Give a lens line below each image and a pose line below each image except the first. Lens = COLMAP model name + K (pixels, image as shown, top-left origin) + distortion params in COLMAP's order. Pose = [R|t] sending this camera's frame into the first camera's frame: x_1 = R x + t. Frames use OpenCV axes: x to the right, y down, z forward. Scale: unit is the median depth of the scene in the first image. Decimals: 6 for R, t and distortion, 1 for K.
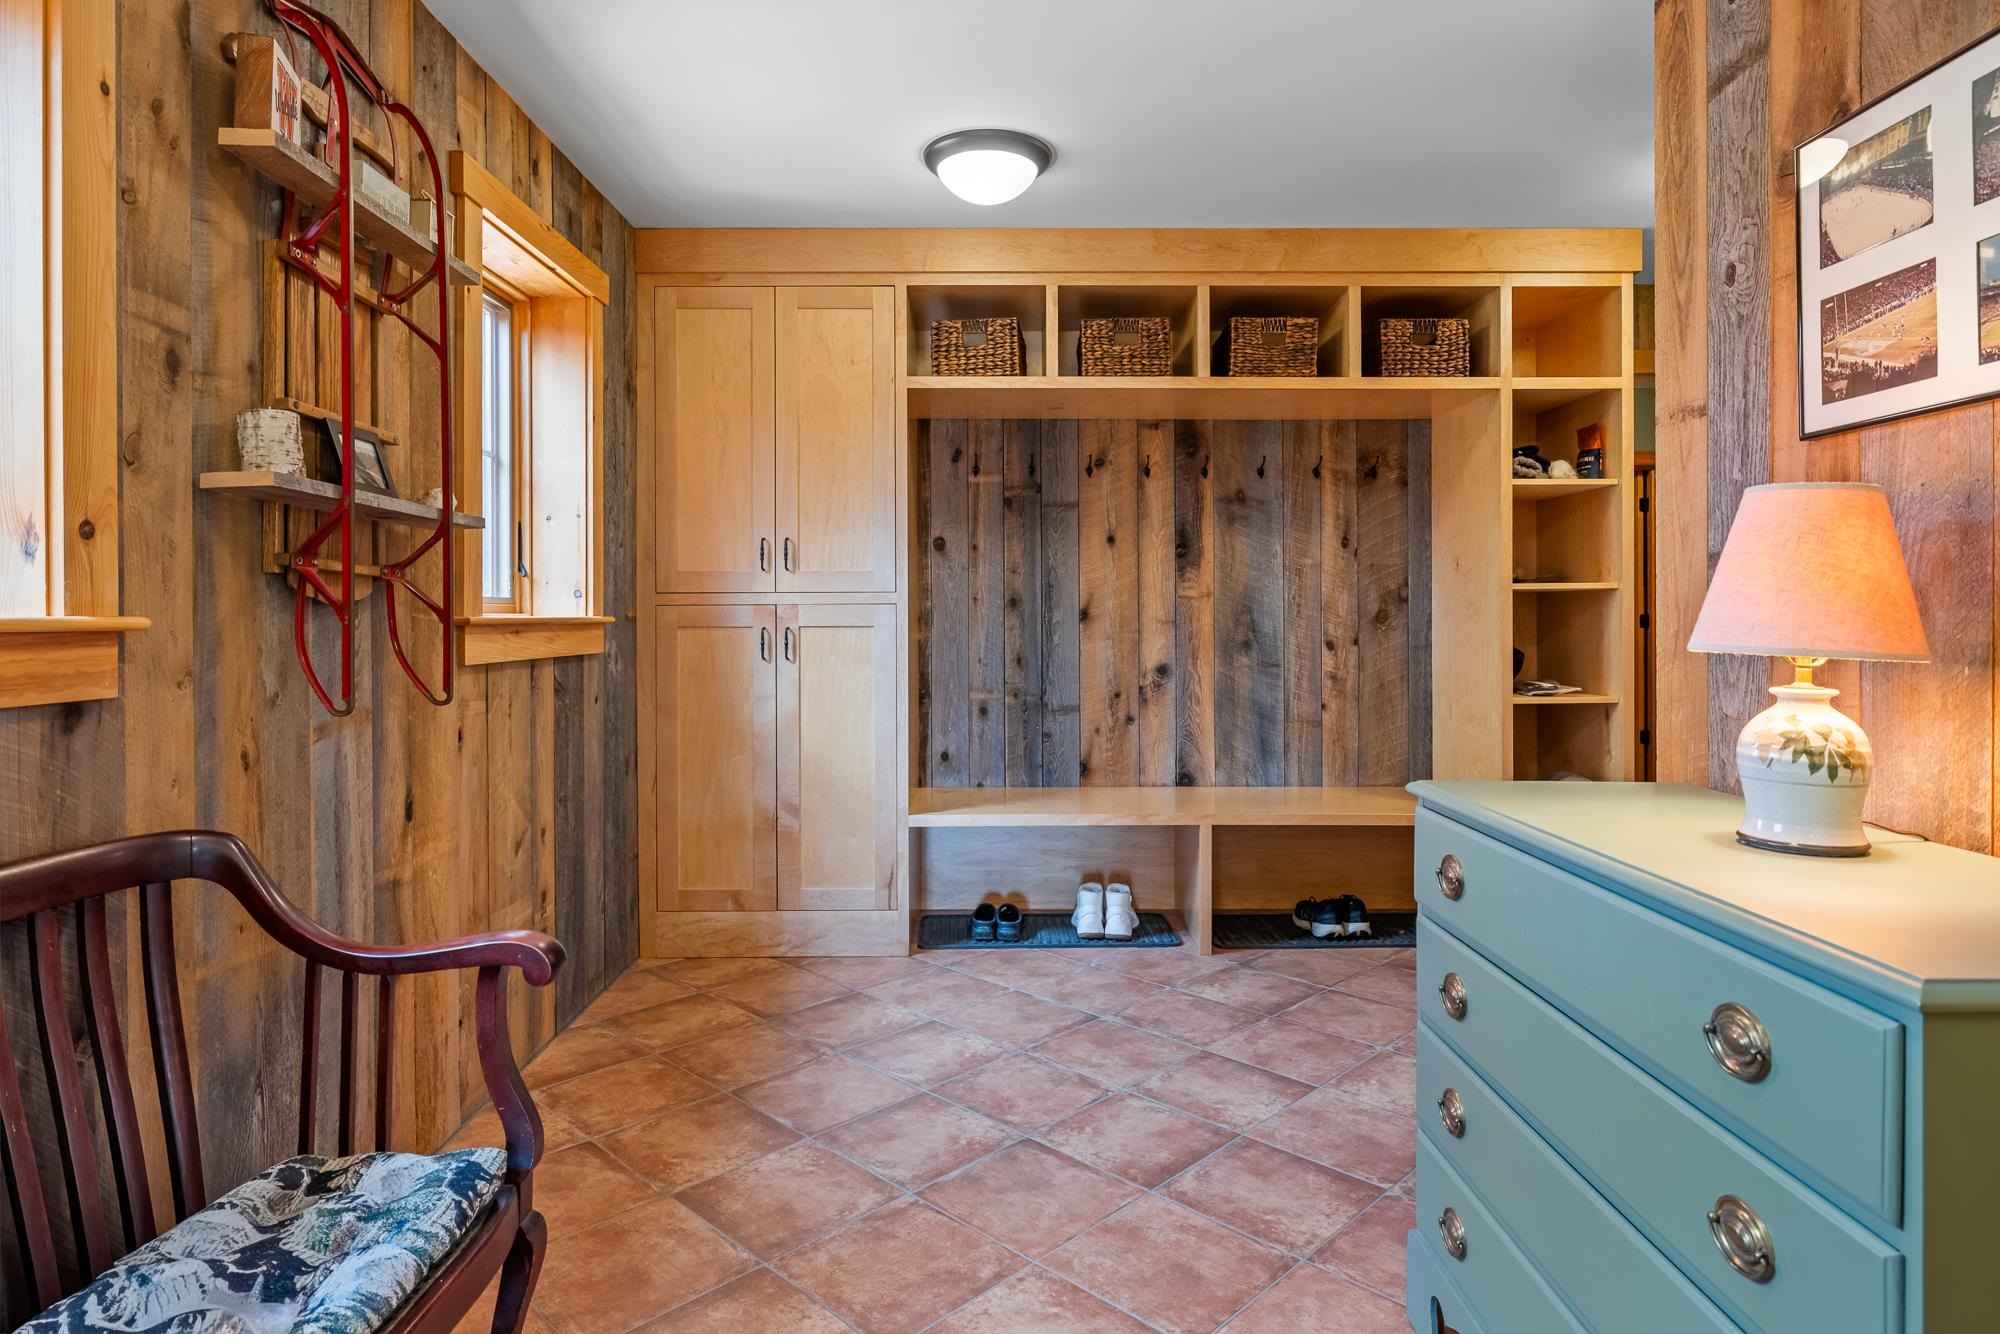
lens RADIAL K [[1112.5, 0, 993.9], [0, 1112.5, 618.3], [0, 0, 1]] dist [-0.001430, 0.000008]
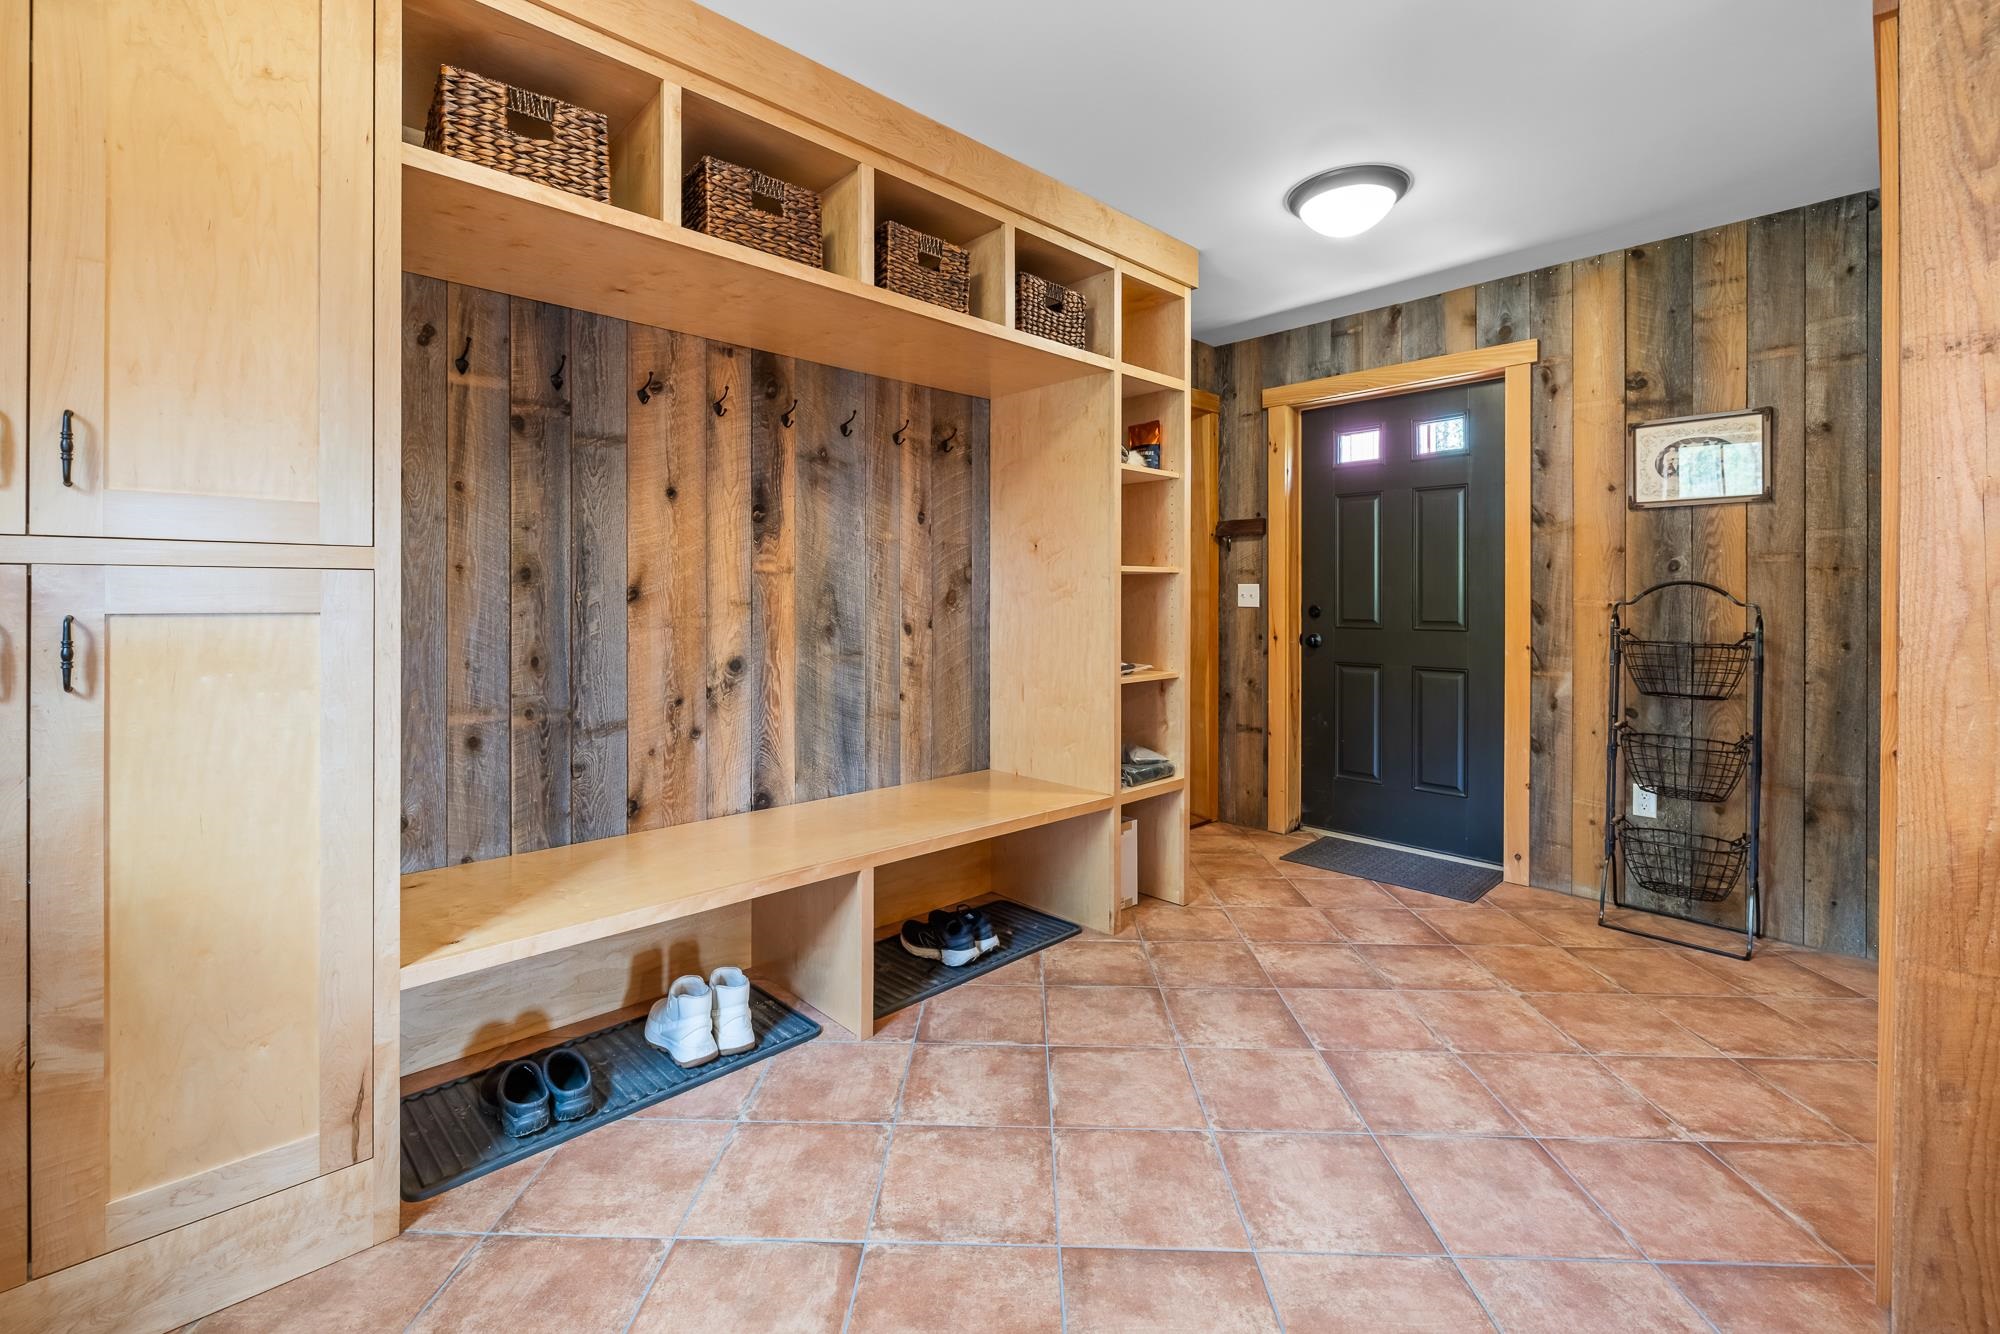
lens RADIAL K [[859.5, 0, 996.6], [0, 859.5, 597.4], [0, 0, 1]] dist [-0.001962, -0.000145]
pose [[0.728804, 0.003750, 0.684712, -0.129059], [-0.002153, 0.999993, -0.003185, 0.000408], [-0.684719, 0.000847, 0.728807, 0.435334]]
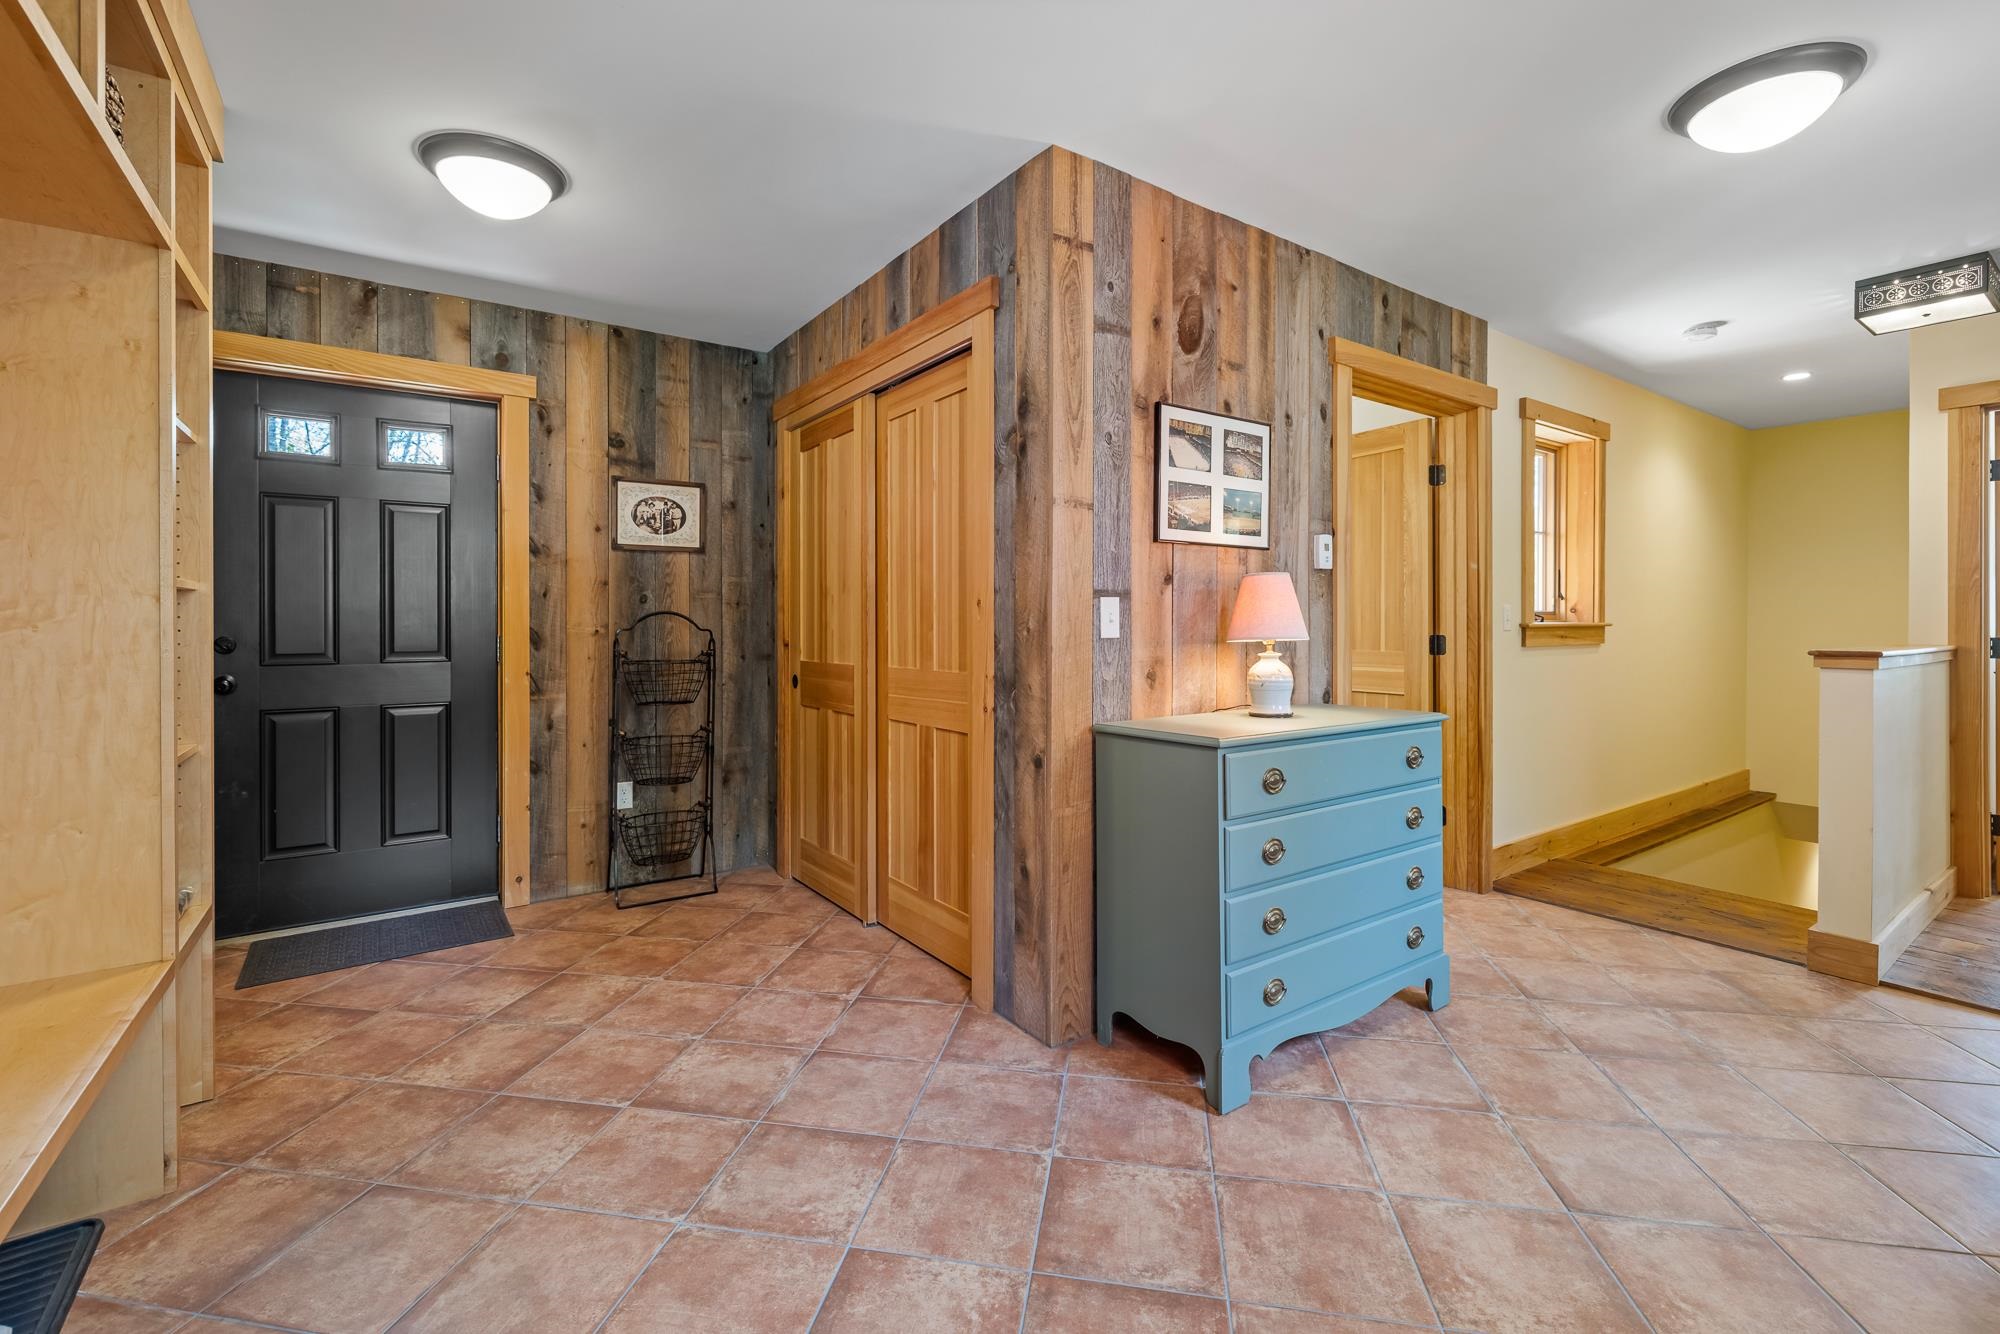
lens RADIAL K [[859.5, 0, 987.6], [0, 859.5, 625.6], [0, 0, 1]] dist [-0.001962, -0.000145]
pose [[-0.568593, -0.000279, 0.822619, -0.150285], [0.004947, 0.999981, 0.003759, -0.003203], [-0.822604, 0.006207, -0.568581, 0.769897]]
